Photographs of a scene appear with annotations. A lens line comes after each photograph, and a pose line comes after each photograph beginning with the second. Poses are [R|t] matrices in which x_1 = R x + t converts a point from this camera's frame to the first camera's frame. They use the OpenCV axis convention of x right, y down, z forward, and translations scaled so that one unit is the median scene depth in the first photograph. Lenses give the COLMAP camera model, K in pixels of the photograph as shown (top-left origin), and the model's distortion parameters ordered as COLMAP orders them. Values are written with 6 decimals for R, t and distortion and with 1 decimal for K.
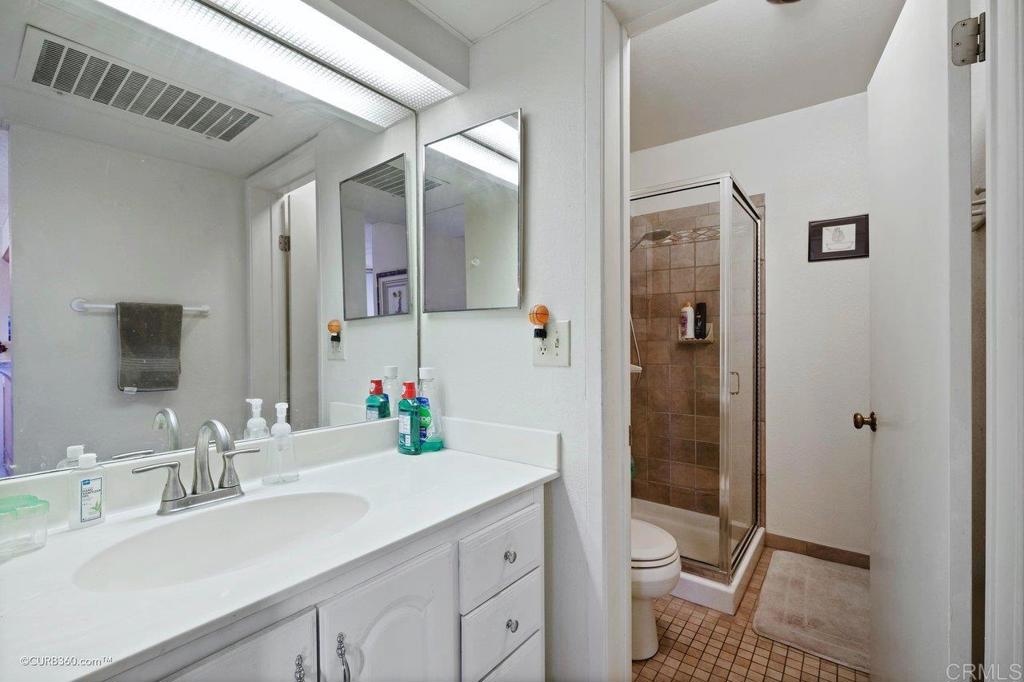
lens RADIAL K [[449.8, 0, 510.9], [0, 449.8, 343.4], [0, 0, 1]] dist [-0.006039, 0.002644]
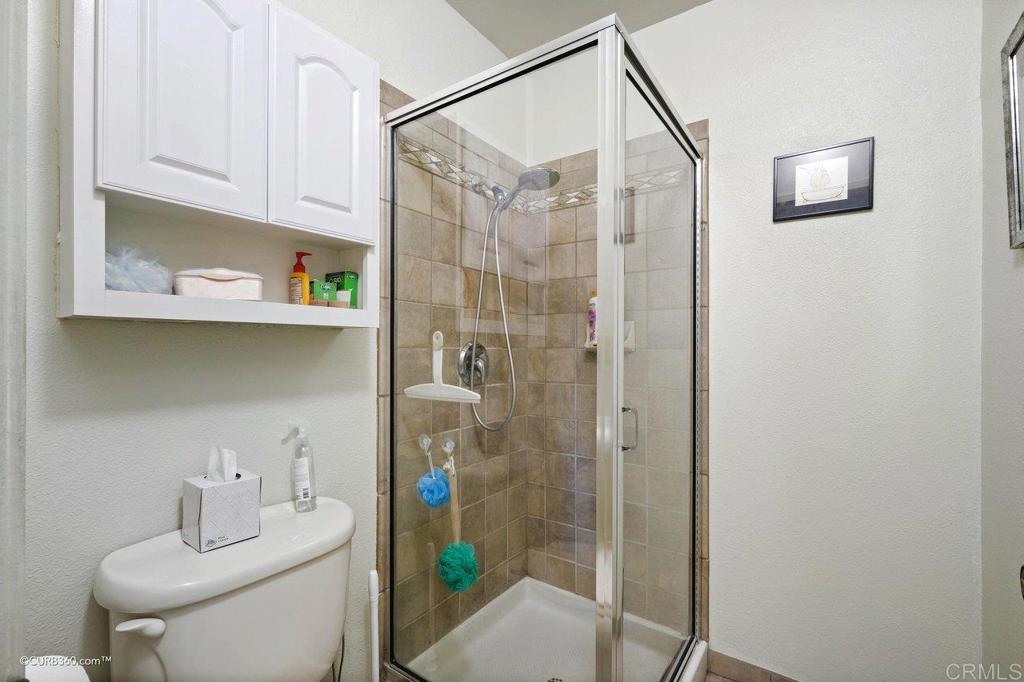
lens RADIAL K [[449.8, 0, 515.4], [0, 449.8, 345.4], [0, 0, 1]] dist [-0.006039, 0.002644]
pose [[0.999221, 0.007948, 0.038667, 0.266859], [-0.007589, 0.999927, -0.009438, -0.002760], [-0.038740, 0.009137, 0.999208, 0.371709]]
